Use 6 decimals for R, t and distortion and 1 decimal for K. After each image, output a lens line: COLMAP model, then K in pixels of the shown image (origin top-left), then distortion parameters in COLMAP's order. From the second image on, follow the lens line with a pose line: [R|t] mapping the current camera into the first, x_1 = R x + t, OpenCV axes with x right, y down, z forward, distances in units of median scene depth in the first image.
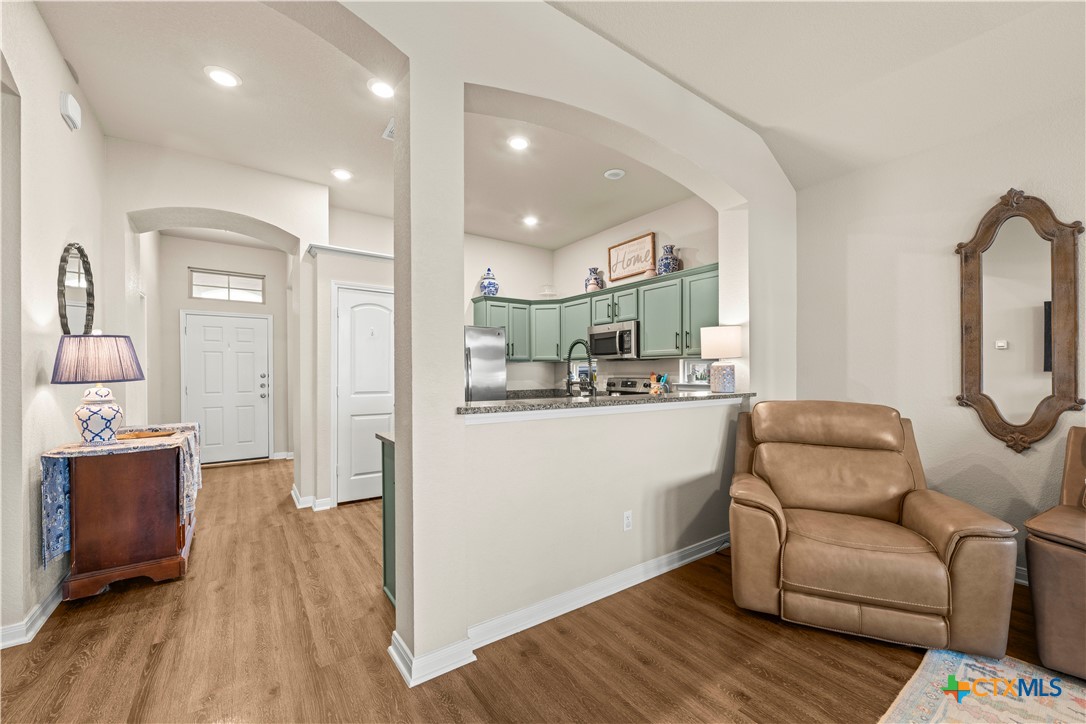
lens RADIAL K [[428.6, 0, 552.6], [0, 428.6, 371.7], [0, 0, 1]] dist [-0.000840, -0.000300]
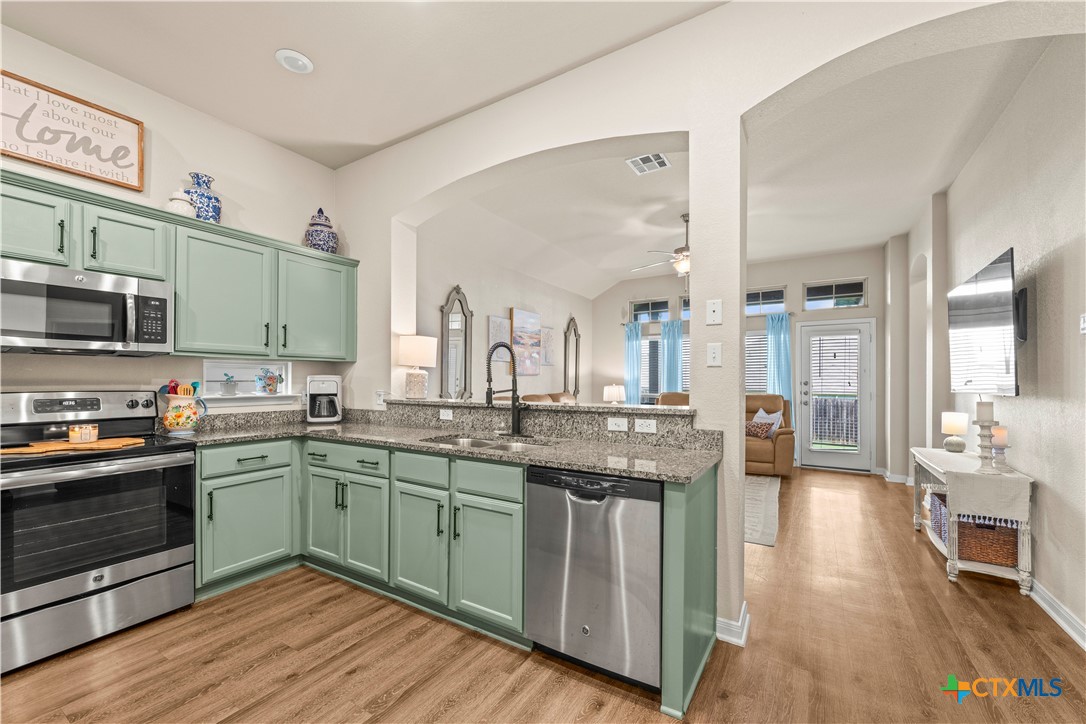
lens RADIAL K [[428.6, 0, 552.6], [0, 428.6, 371.7], [0, 0, 1]] dist [-0.000840, -0.000300]
pose [[-0.387611, 0.018586, 0.921636, -0.811125], [-0.002402, 0.999773, -0.021172, 0.002604], [-0.921820, -0.010420, -0.387479, 1.265196]]
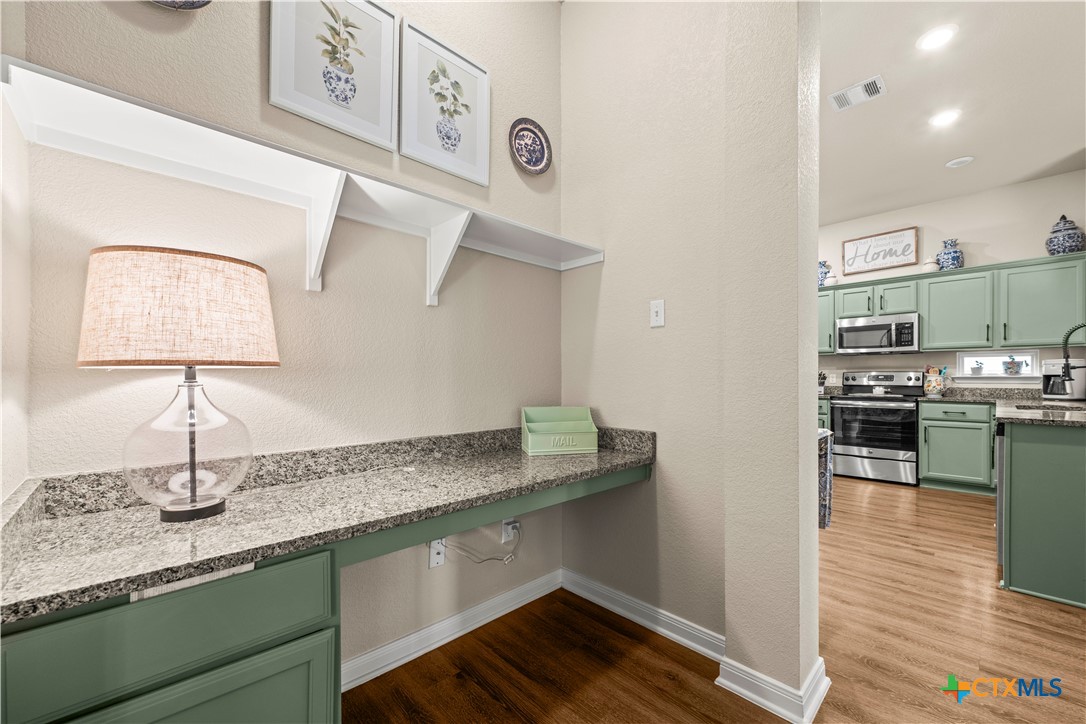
lens RADIAL K [[436.6, 0, 542.6], [0, 436.6, 377.8], [0, 0, 1]] dist [0.000556, -0.000313]
pose [[0.993246, 0.006226, 0.115864, -1.310624], [-0.006384, 0.999979, 0.000989, 0.058799], [-0.115856, -0.001722, 0.993265, 0.148922]]
